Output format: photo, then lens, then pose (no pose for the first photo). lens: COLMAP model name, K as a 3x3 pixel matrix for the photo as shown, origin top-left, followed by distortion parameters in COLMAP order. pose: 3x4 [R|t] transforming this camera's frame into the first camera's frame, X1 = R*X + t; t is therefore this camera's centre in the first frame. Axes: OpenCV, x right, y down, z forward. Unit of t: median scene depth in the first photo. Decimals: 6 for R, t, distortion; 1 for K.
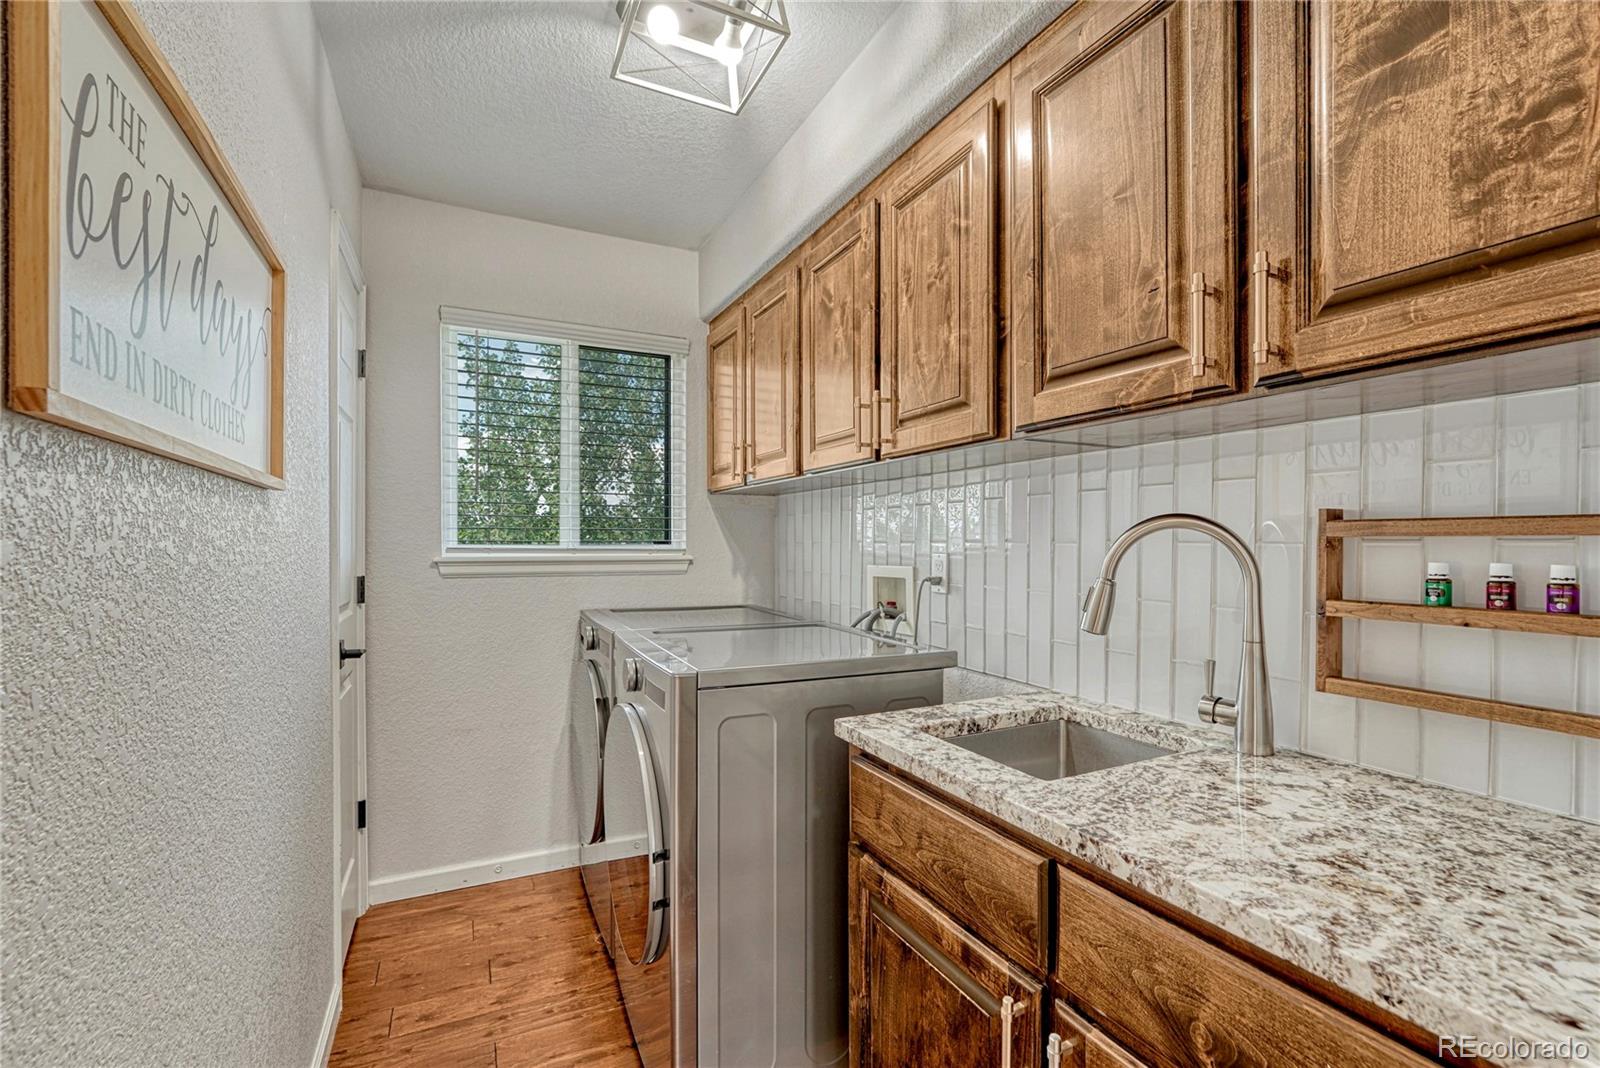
lens RADIAL K [[682.2, 0, 802.6], [0, 682.2, 527.9], [0, 0, 1]] dist [-0.005435, 0.000035]
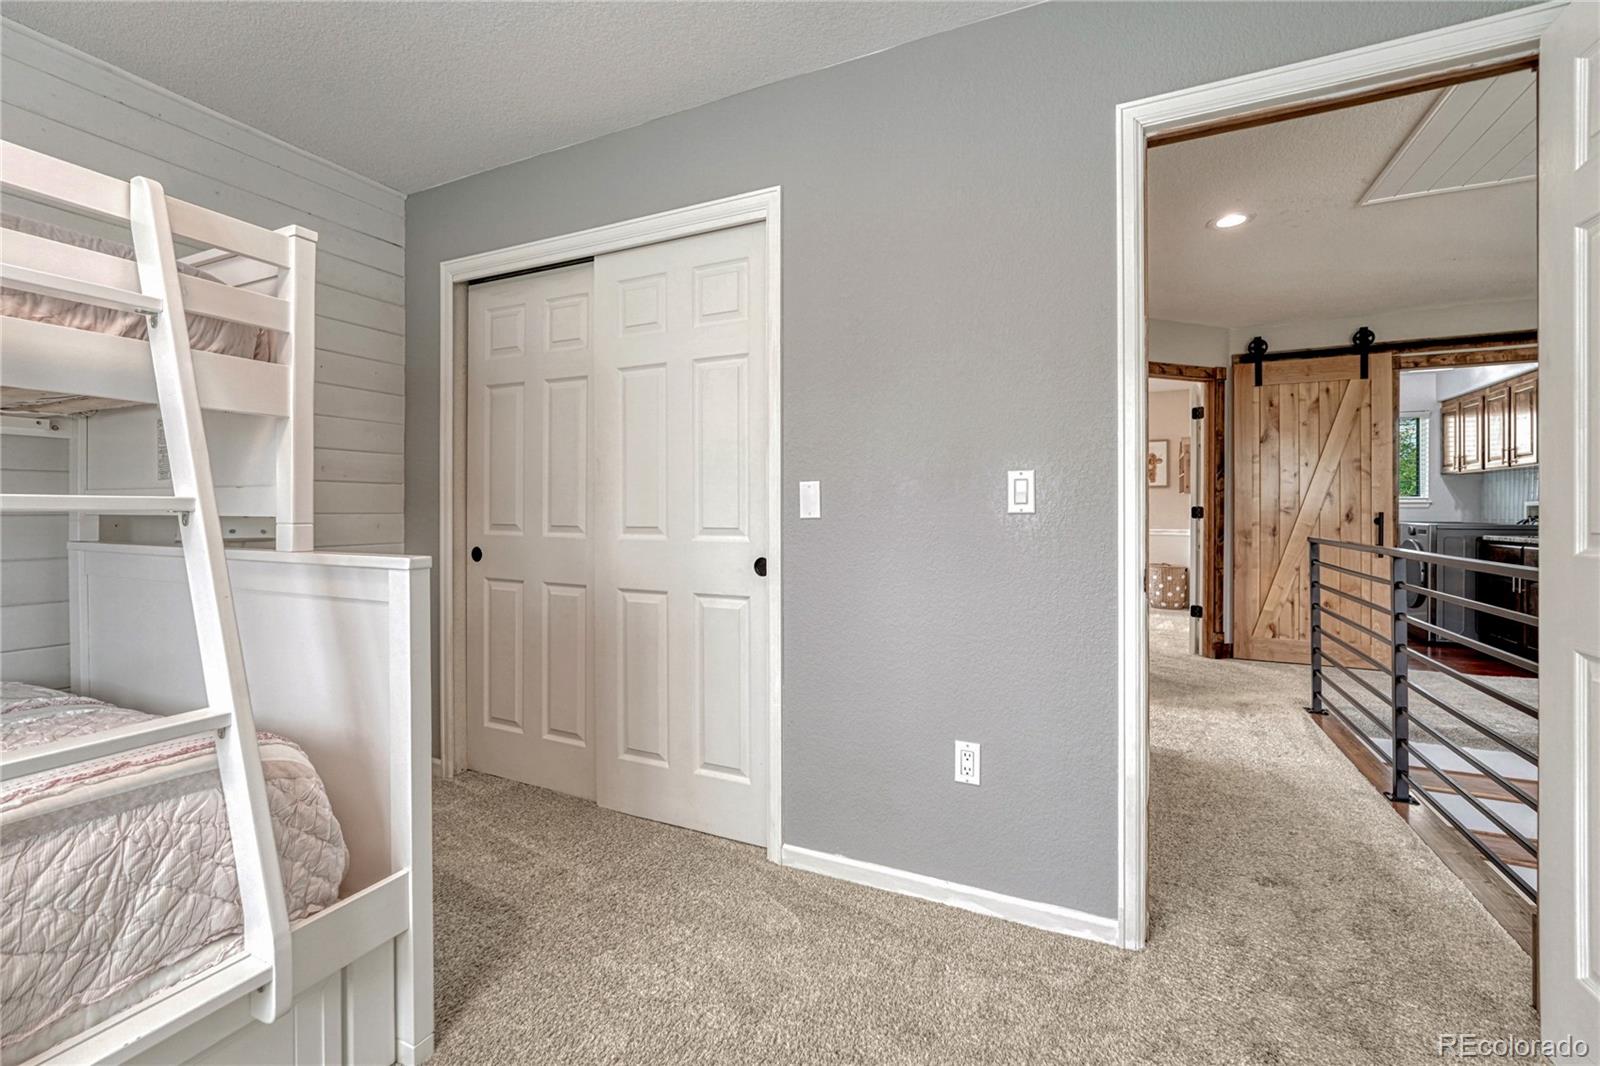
lens RADIAL K [[682.2, 0, 802.6], [0, 682.2, 526.9], [0, 0, 1]] dist [-0.005435, 0.000035]
pose [[0.626251, 0.008330, -0.779577, 0.331327], [0.023586, 0.999283, 0.029624, 0.008620], [0.779265, -0.036939, 0.625605, -2.339993]]
